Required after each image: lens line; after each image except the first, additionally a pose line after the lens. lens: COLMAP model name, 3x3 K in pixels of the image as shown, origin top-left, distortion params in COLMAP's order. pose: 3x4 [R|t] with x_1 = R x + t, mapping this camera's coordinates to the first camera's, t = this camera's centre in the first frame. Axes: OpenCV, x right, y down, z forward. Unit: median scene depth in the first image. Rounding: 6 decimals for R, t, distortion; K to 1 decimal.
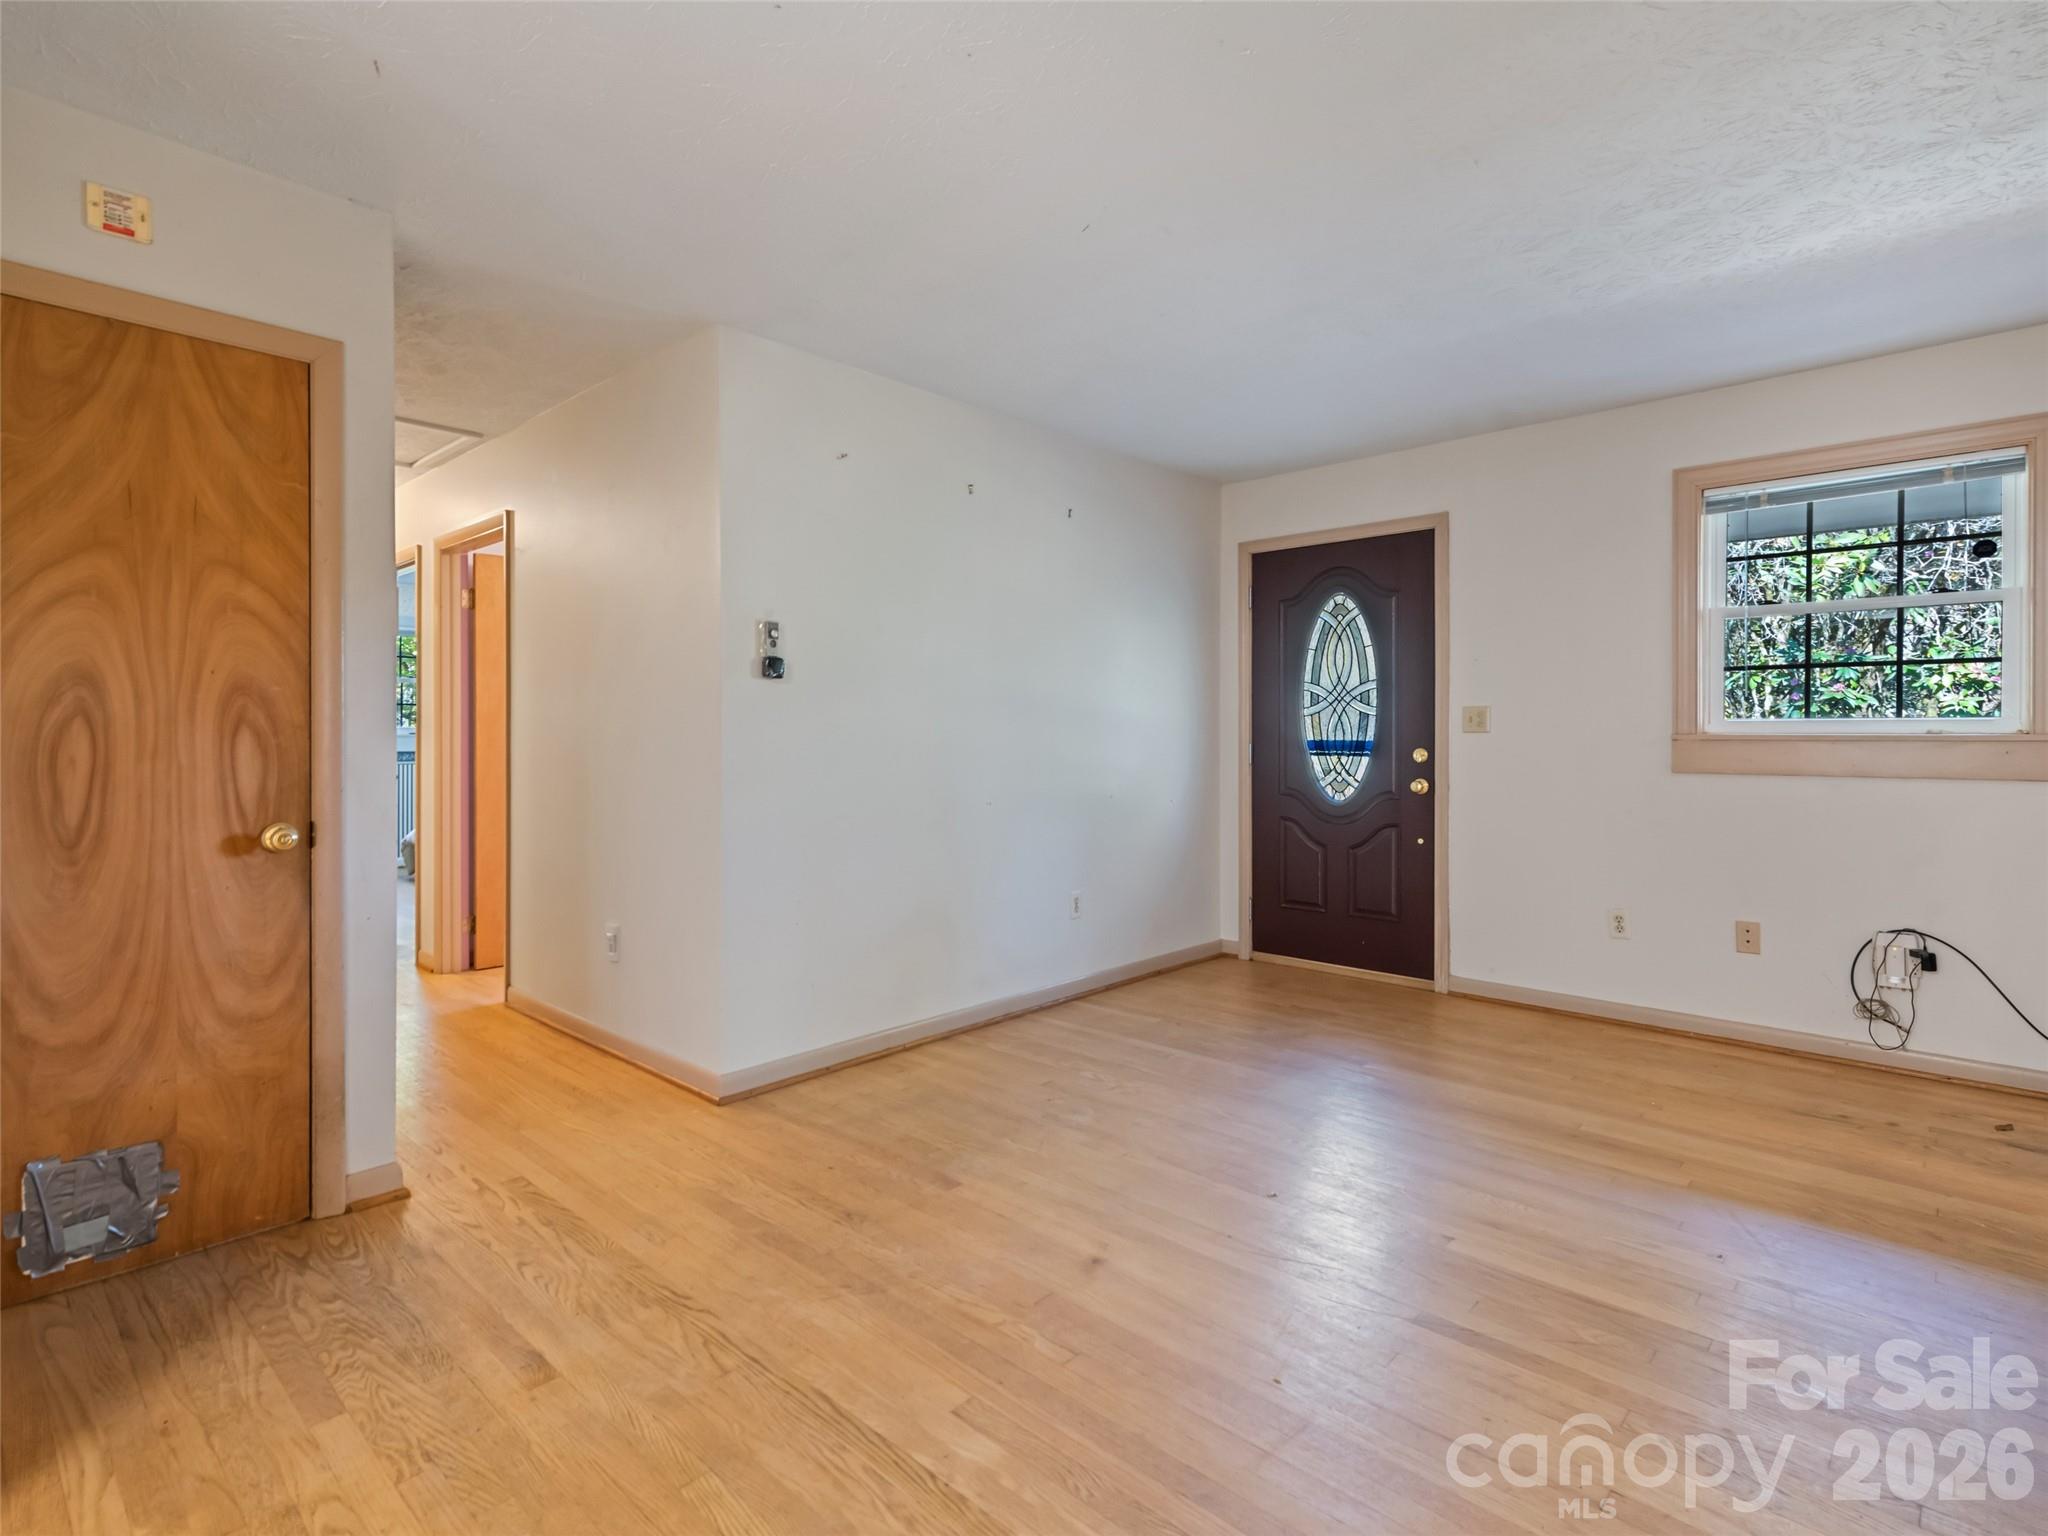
lens RADIAL K [[983.1, 0, 1055.6], [0, 983.1, 731.2], [0, 0, 1]] dist [0.020697, -0.002266]
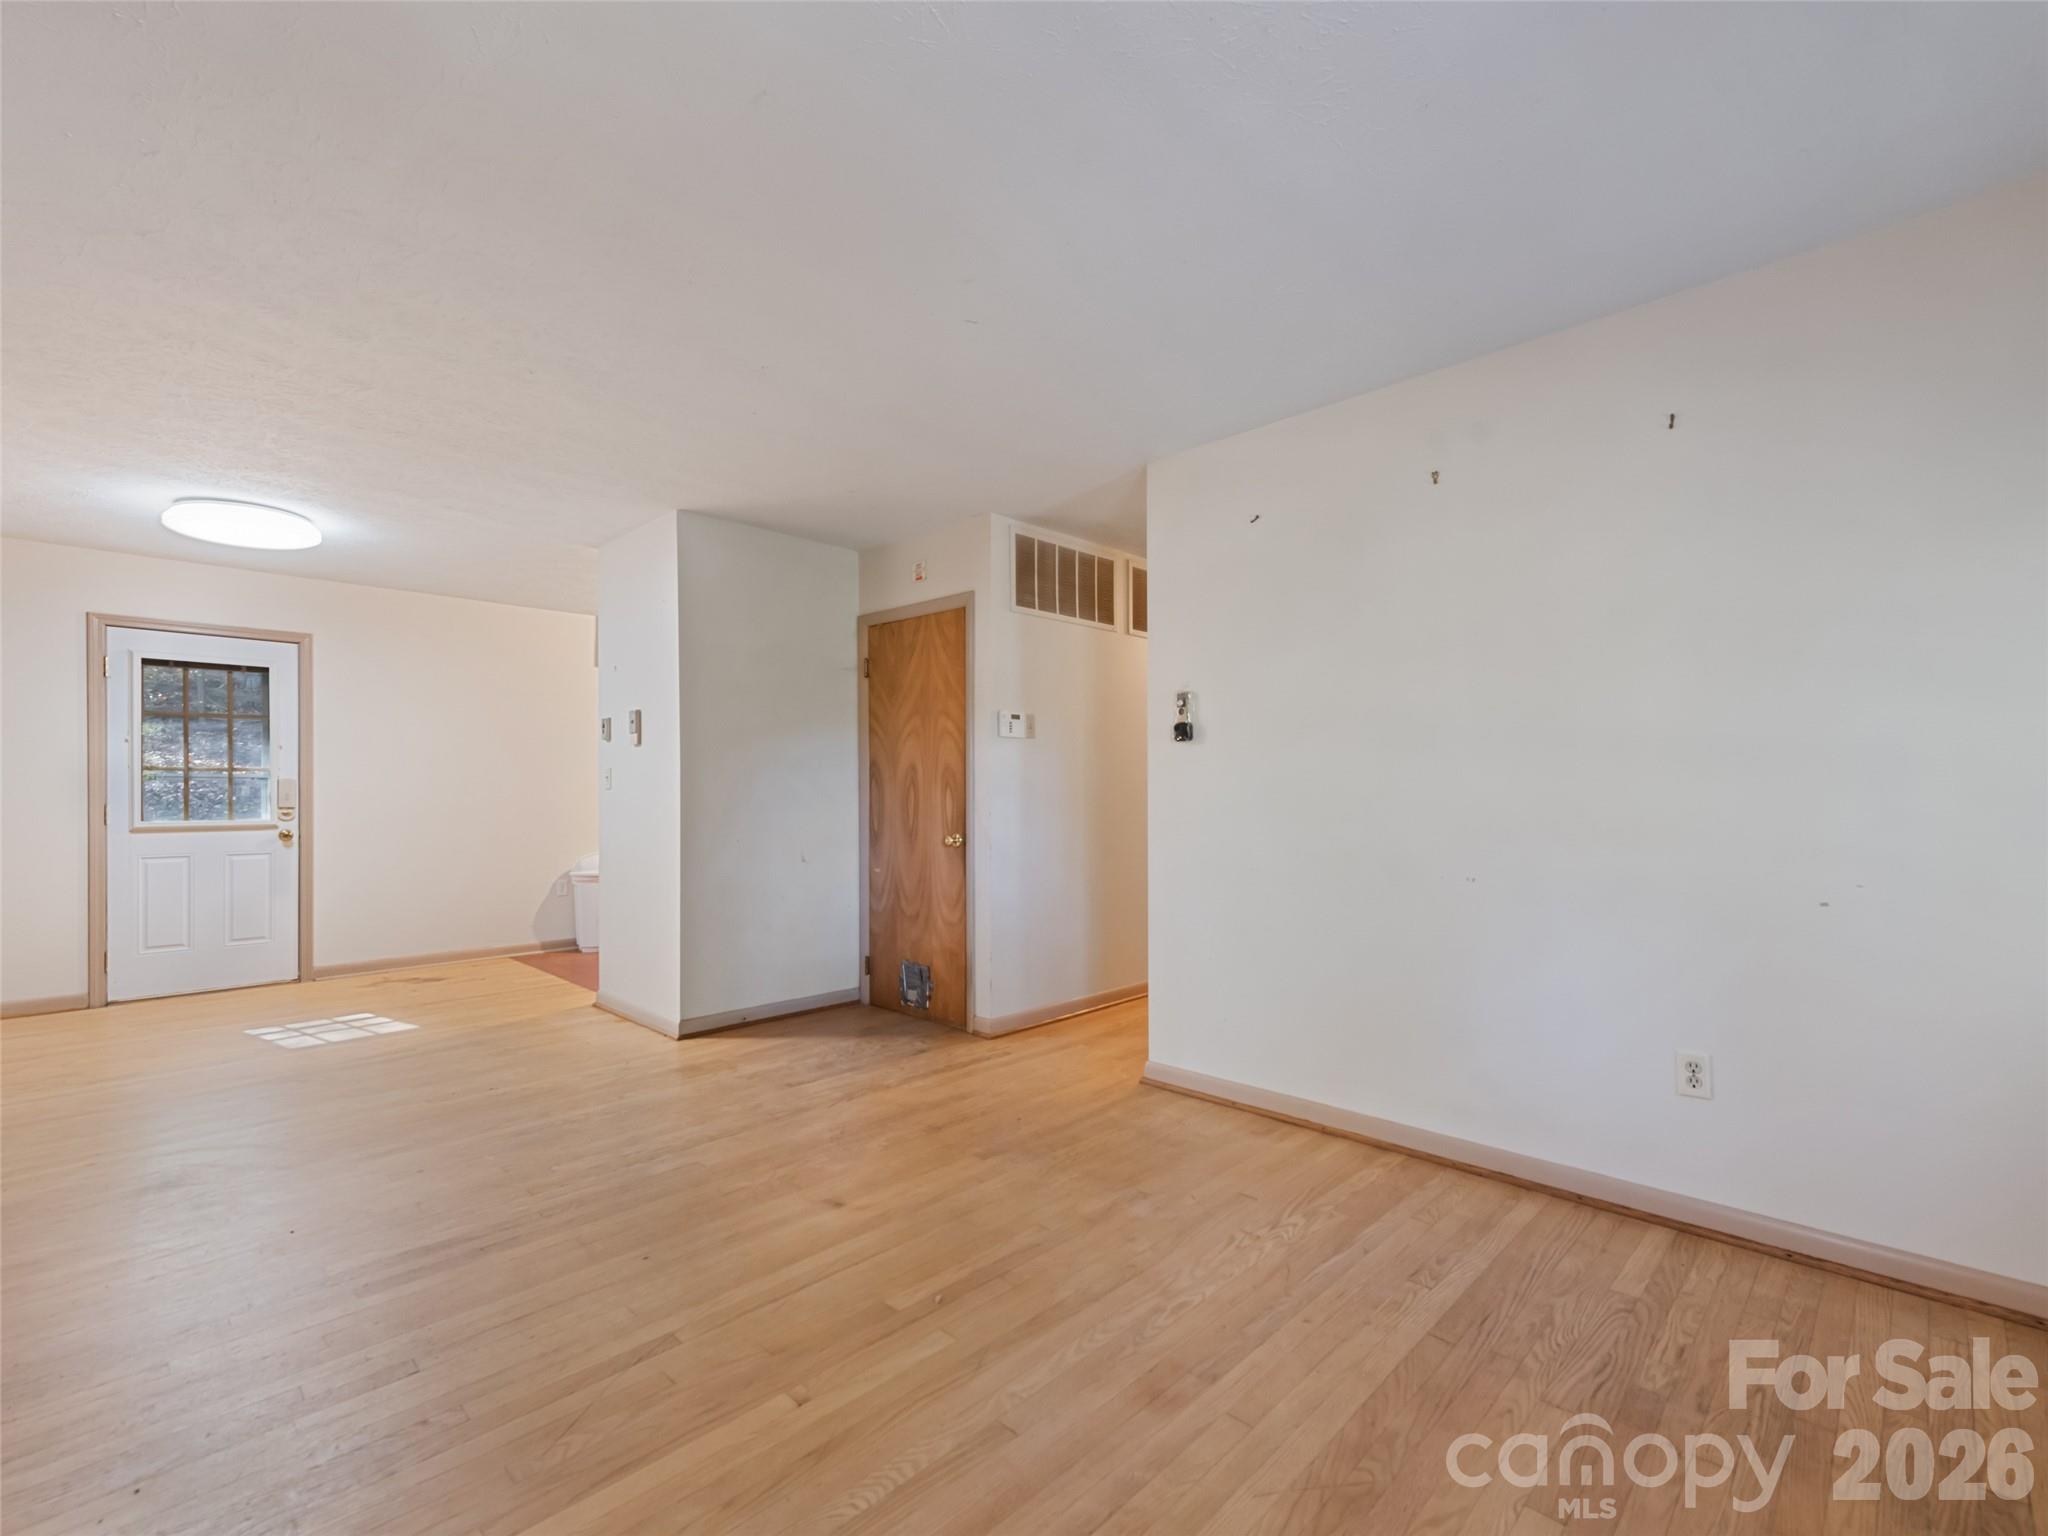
lens RADIAL K [[926.8, 0, 1031.9], [0, 926.8, 789.2], [0, 0, 1]] dist [0.012330, -0.000849]
pose [[-0.018455, -0.003560, -0.999823, 1.021848], [0.006146, 0.999974, -0.003674, 0.007749], [0.999811, -0.006212, -0.018433, 1.058222]]
